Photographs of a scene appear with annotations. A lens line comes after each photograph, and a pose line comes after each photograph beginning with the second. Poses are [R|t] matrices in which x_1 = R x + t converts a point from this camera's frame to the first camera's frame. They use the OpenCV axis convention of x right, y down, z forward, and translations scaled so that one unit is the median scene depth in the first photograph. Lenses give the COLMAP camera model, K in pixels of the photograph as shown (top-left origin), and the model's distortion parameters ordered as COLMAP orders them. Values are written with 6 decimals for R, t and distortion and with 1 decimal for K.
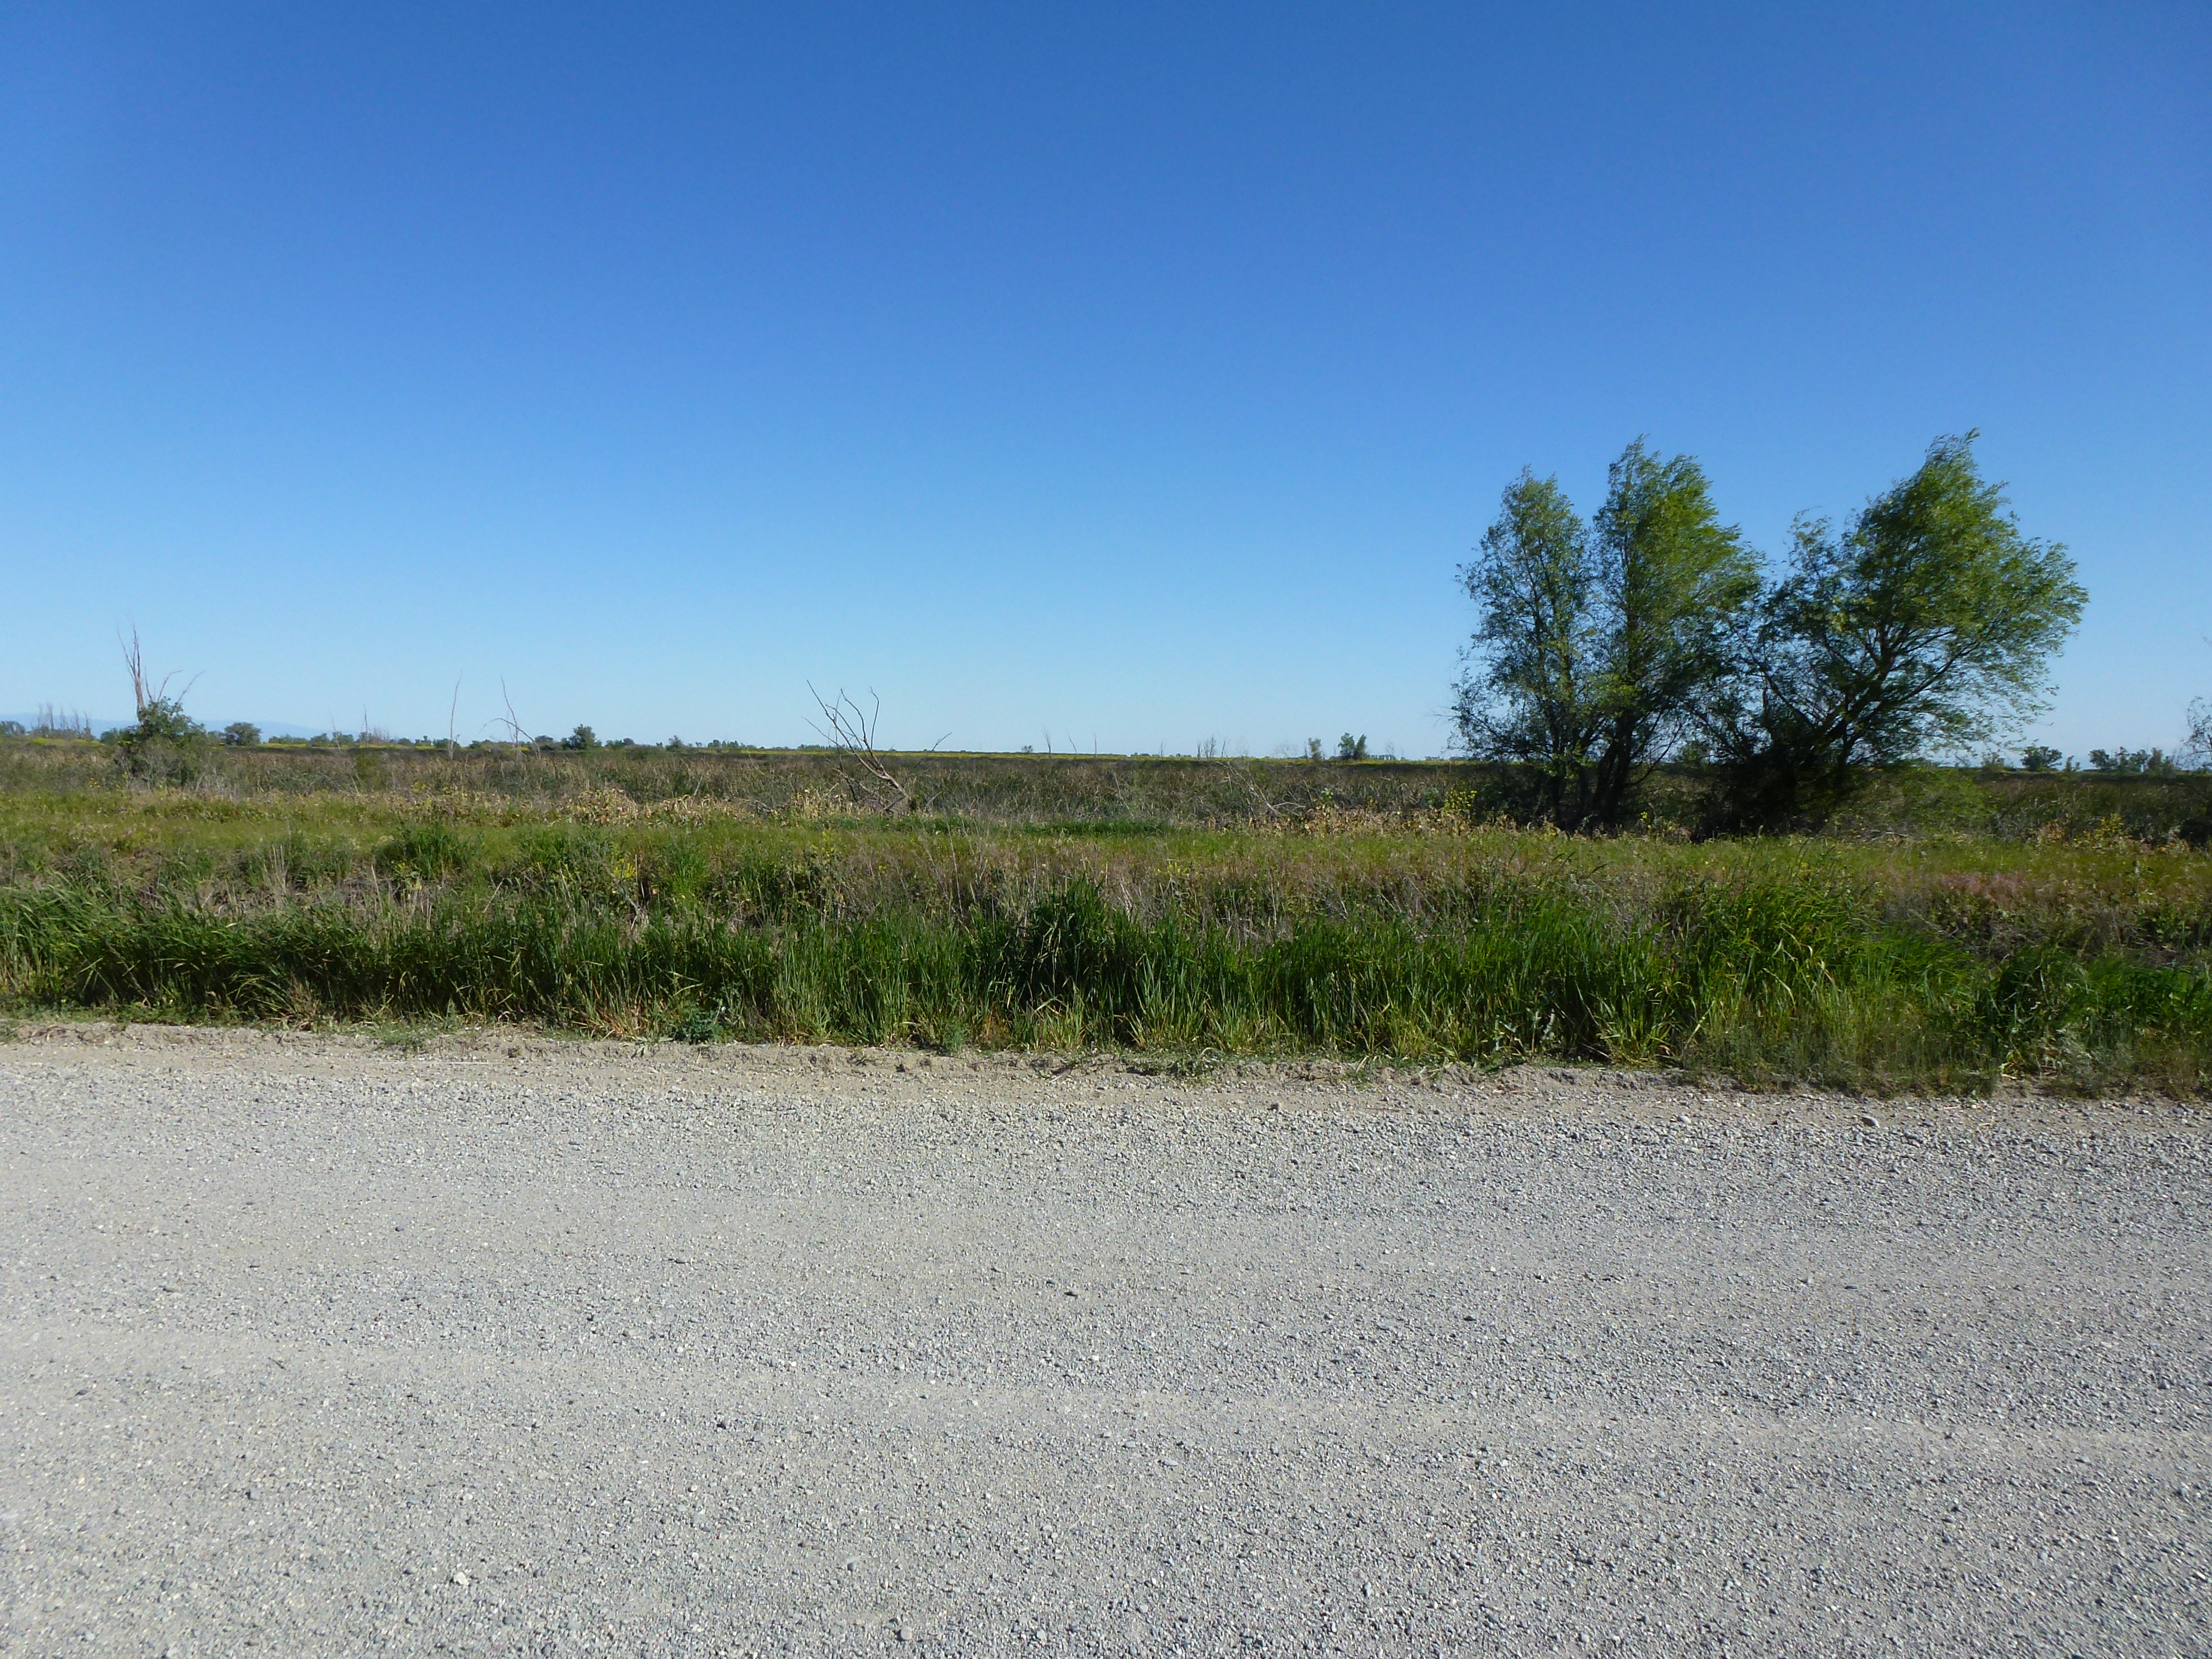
lens RADIAL K [[1564.0, 0, 1097.3], [0, 1564.0, 902.3], [0, 0, 1]] dist [-0.054520, -0.006208]
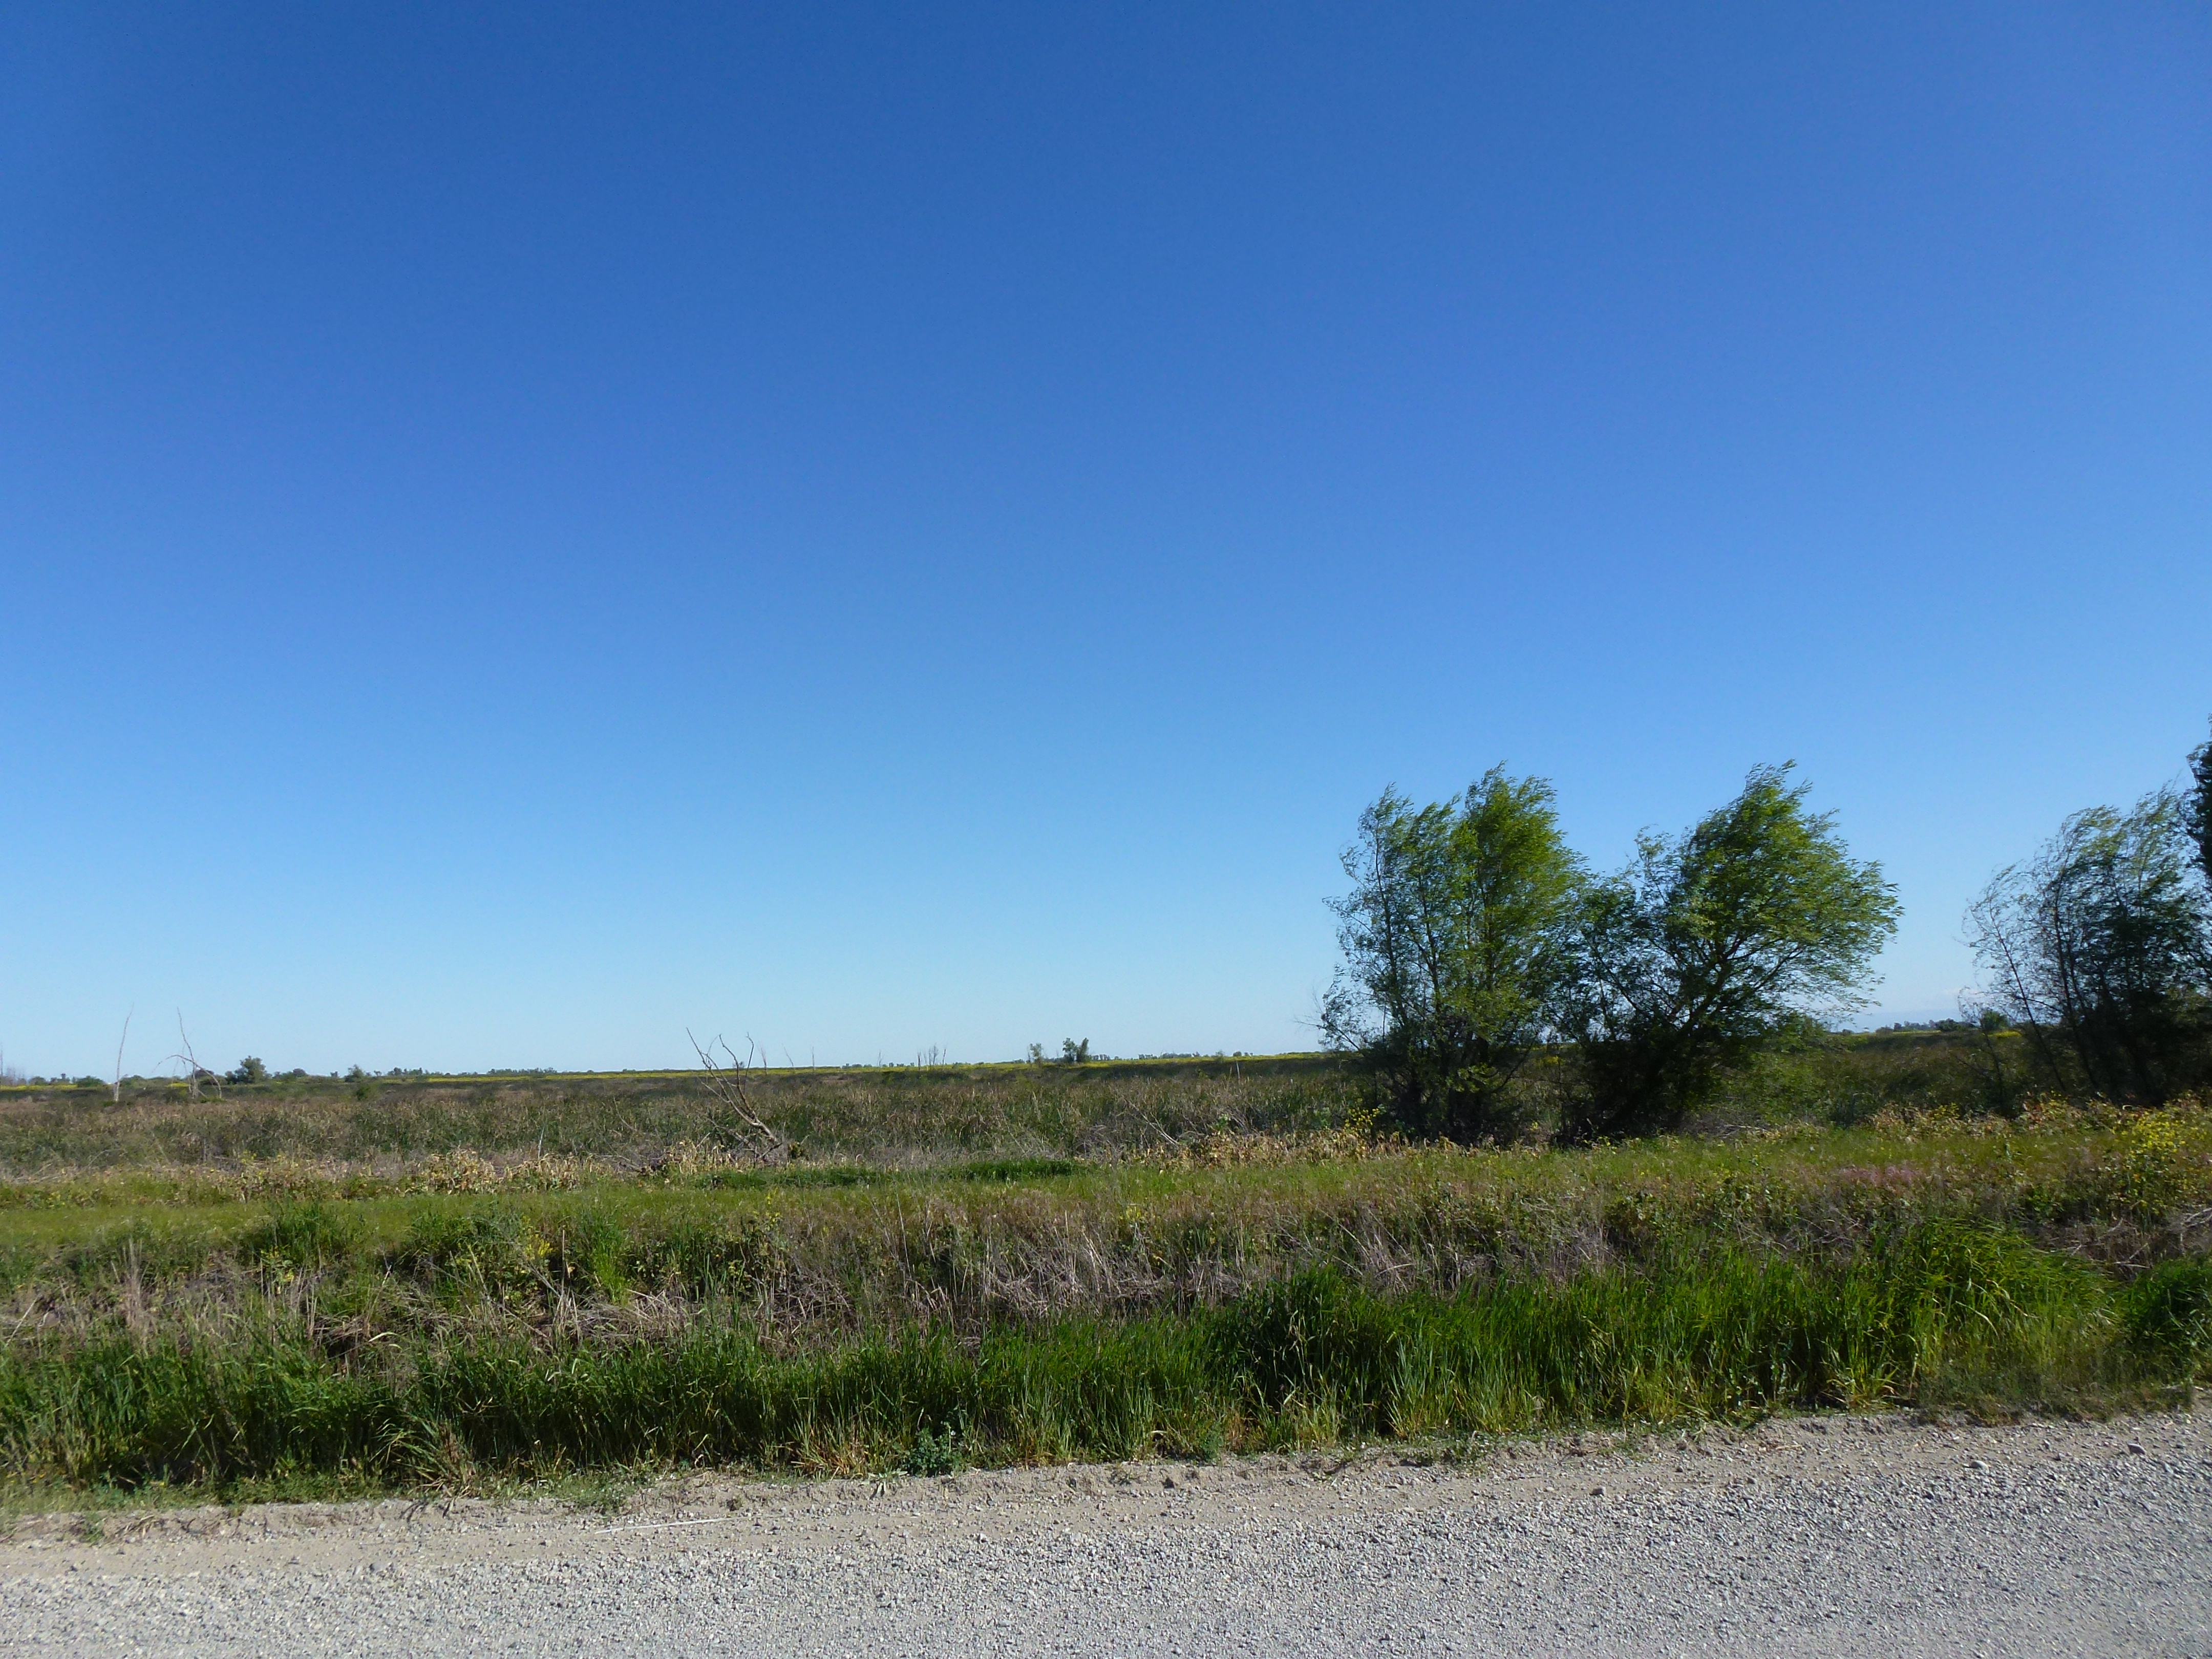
lens RADIAL K [[1573.2, 0, 1106.0], [0, 1573.2, 829.5], [0, 0, 1]] dist [-0.071686, 0.035300]
pose [[0.982713, -0.018332, 0.184227, -0.315579], [0.061814, 0.970471, -0.233165, -0.058536], [-0.174513, 0.240522, 0.954827, 0.011767]]
